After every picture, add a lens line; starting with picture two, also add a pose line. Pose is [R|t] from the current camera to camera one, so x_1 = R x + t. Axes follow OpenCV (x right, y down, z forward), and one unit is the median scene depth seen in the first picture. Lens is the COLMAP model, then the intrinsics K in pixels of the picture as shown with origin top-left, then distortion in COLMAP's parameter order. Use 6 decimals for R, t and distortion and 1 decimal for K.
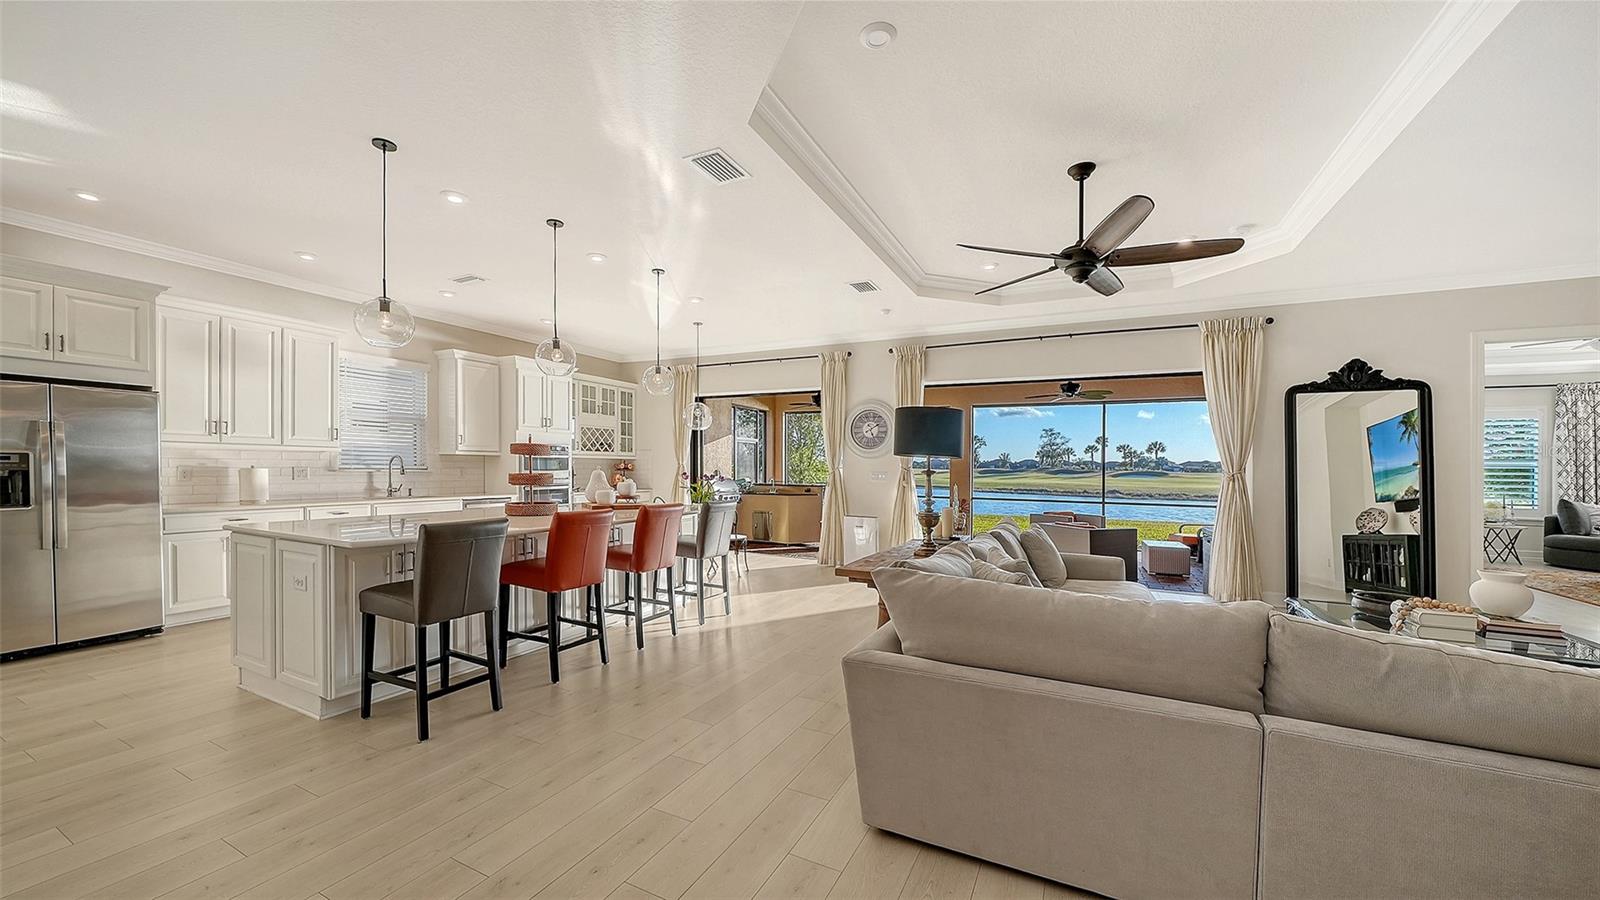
lens RADIAL K [[587.2, 0, 791.3], [0, 587.2, 475.8], [0, 0, 1]] dist [-0.010541, -0.000277]
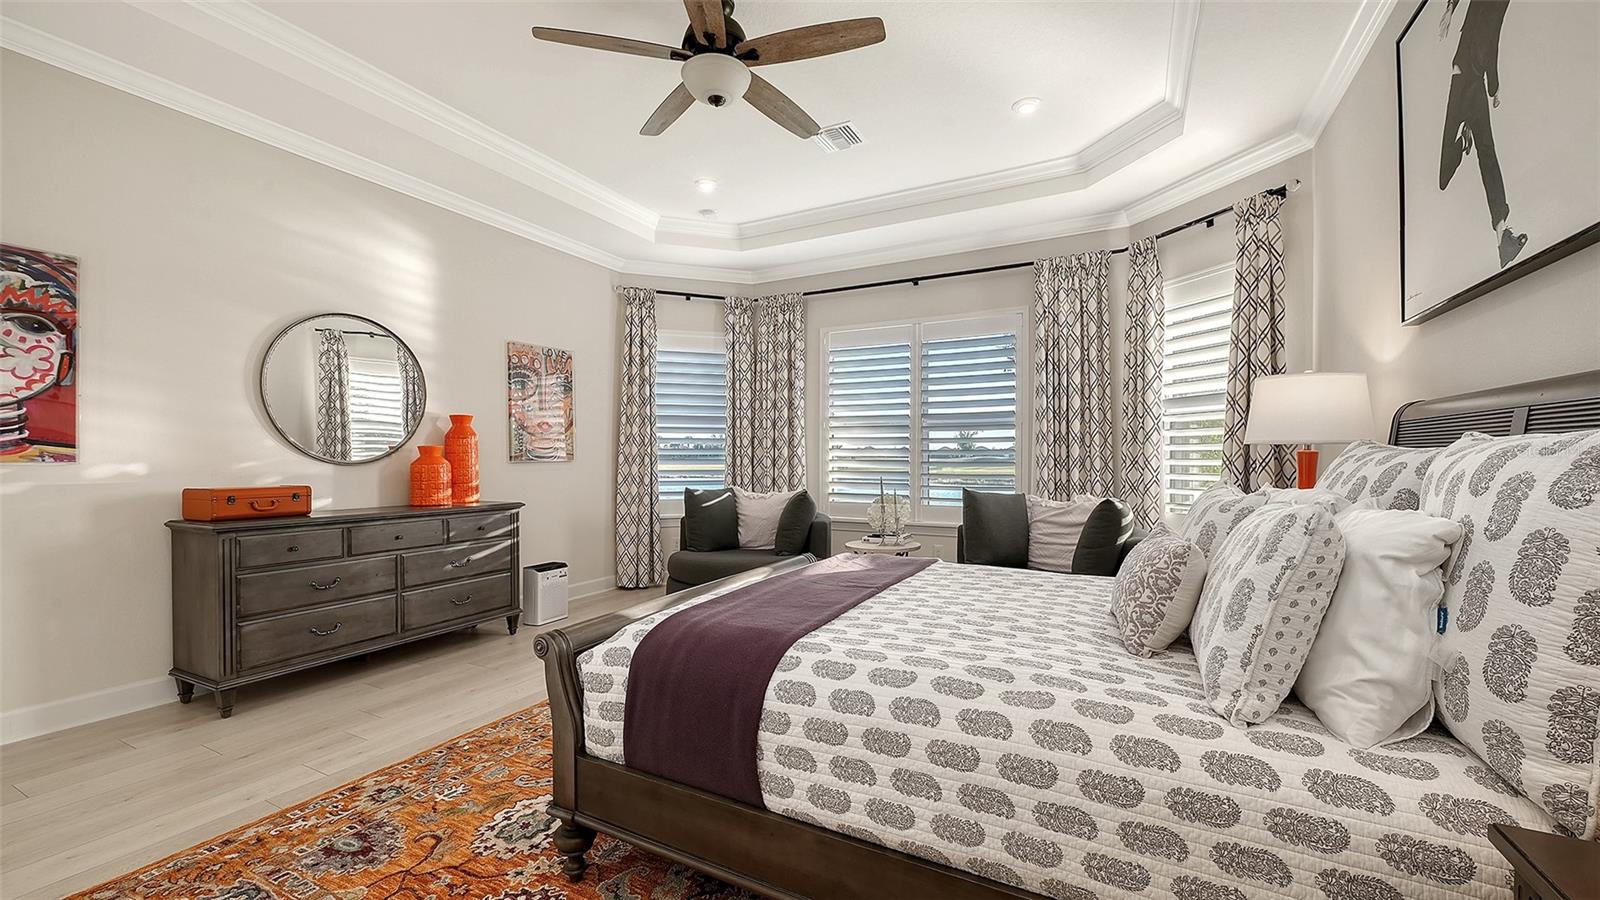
lens RADIAL K [[639.1, 0, 796.8], [0, 639.1, 457.1], [0, 0, 1]] dist [0.000048, -0.000068]
pose [[0.999710, -0.010251, -0.021780, 1.795745], [0.009878, 0.999804, -0.017142, 0.033043], [0.021951, 0.016922, 0.999616, 0.690032]]
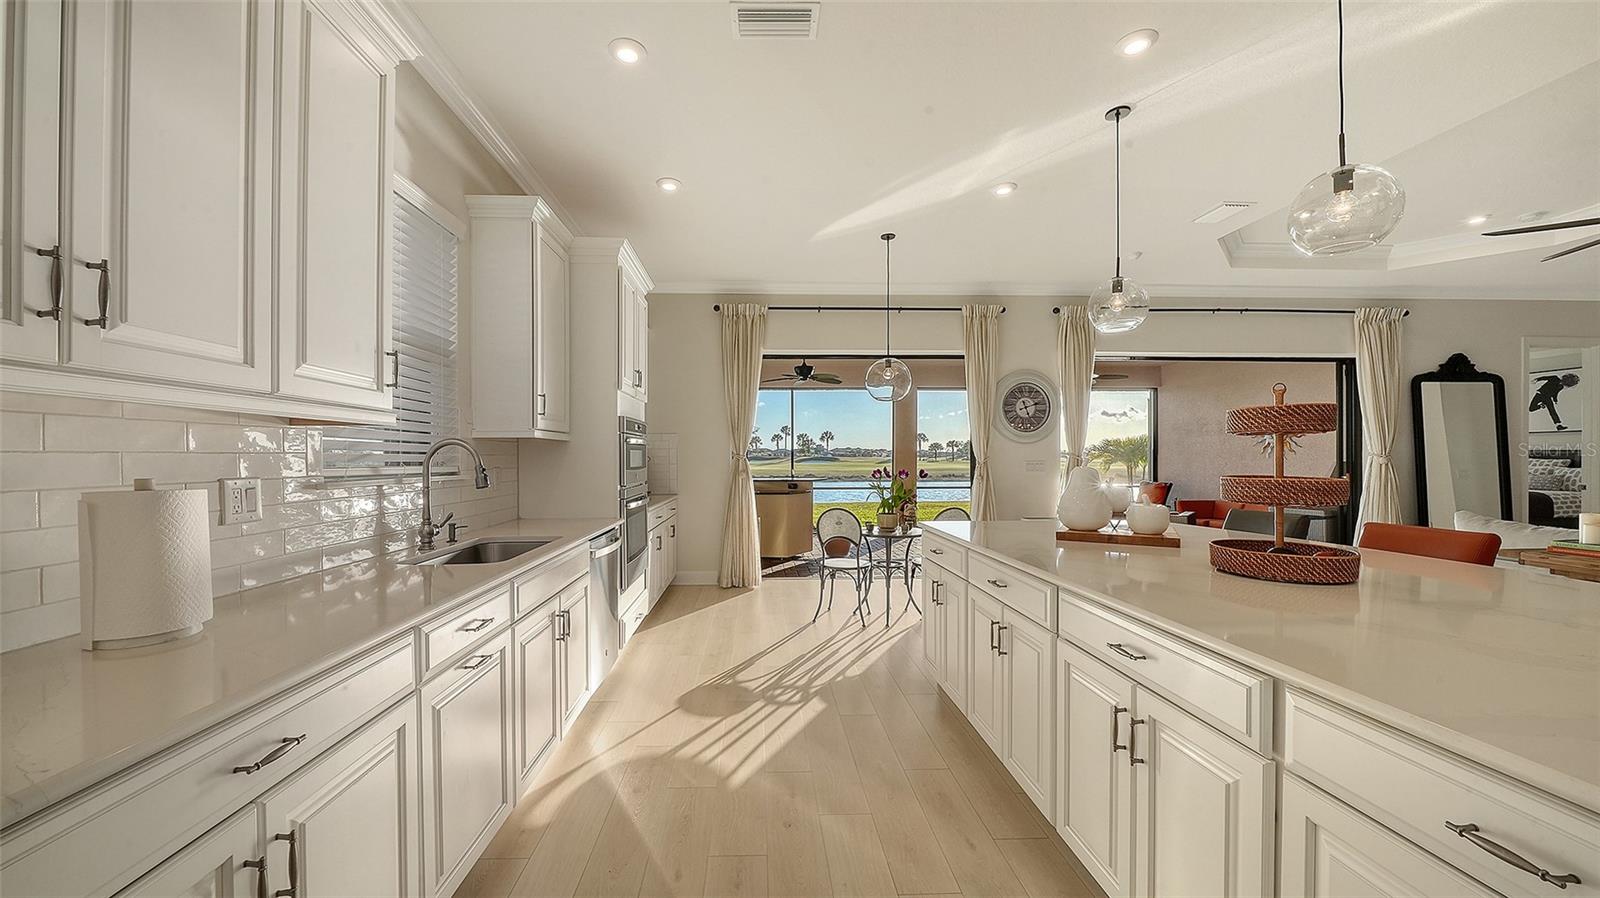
lens RADIAL K [[587.0, 0, 769.0], [0, 587.0, 466.7], [0, 0, 1]] dist [-0.013448, -0.000112]
pose [[0.882215, -0.023768, 0.470246, -0.719426], [0.022212, 0.999714, 0.008859, -0.017269], [-0.470322, 0.002630, 0.882491, 0.601649]]
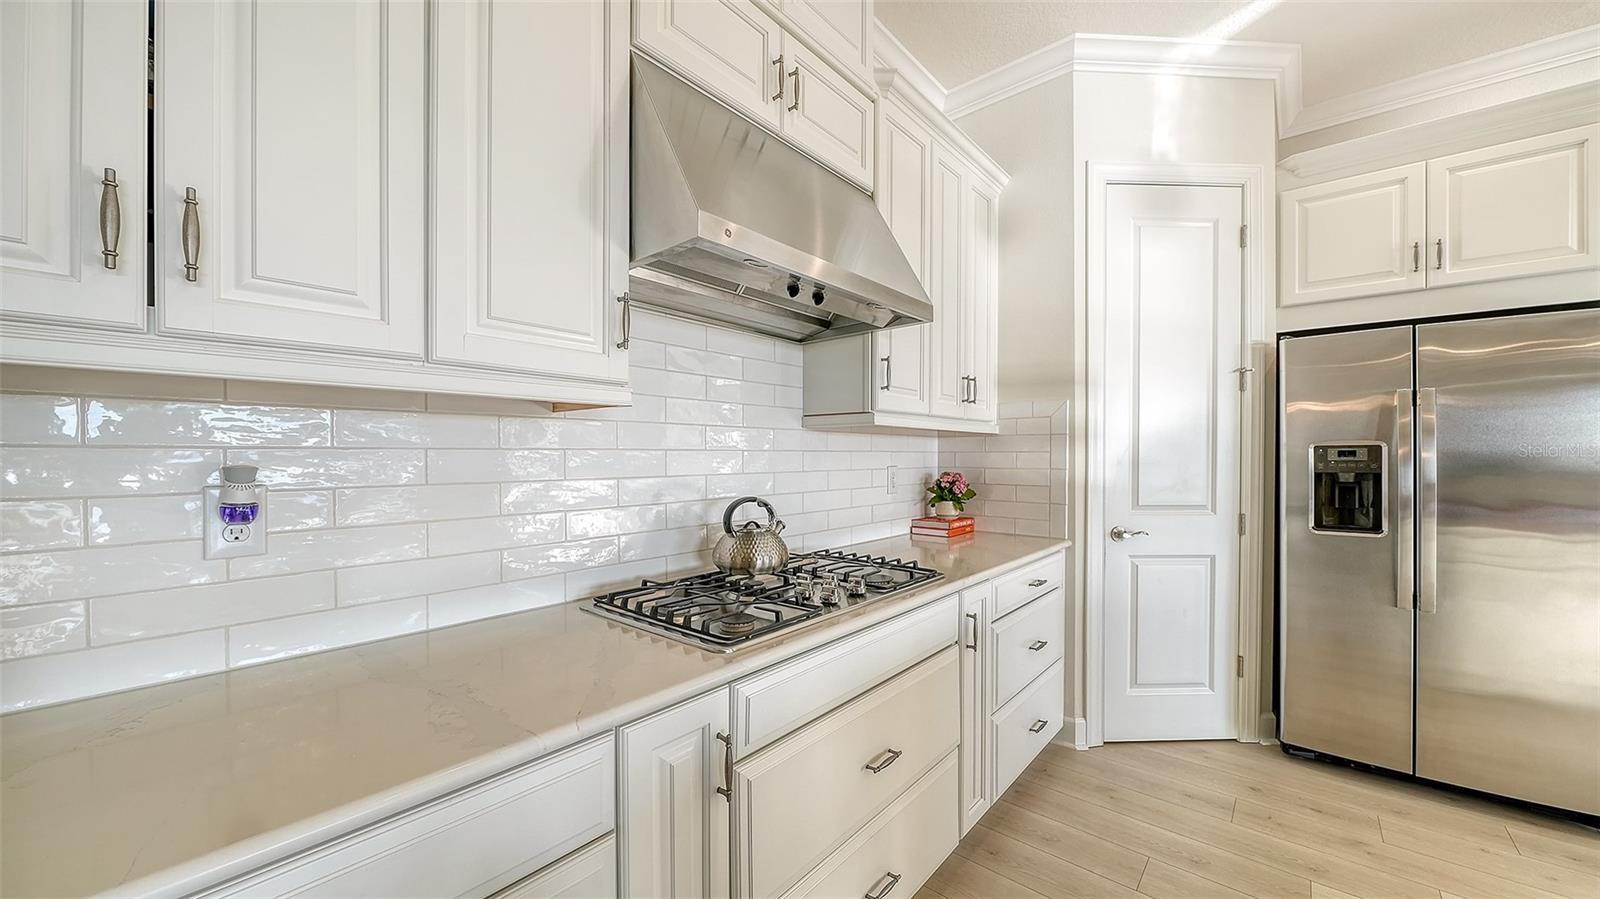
lens RADIAL K [[595.2, 0, 803.8], [0, 595.2, 461.1], [0, 0, 1]] dist [-0.012432, -0.000051]
pose [[-0.225646, -0.000935, -0.974209, -0.363177], [-0.017826, 0.999836, 0.003170, -0.008412], [0.974046, 0.018082, -0.225626, 0.341048]]
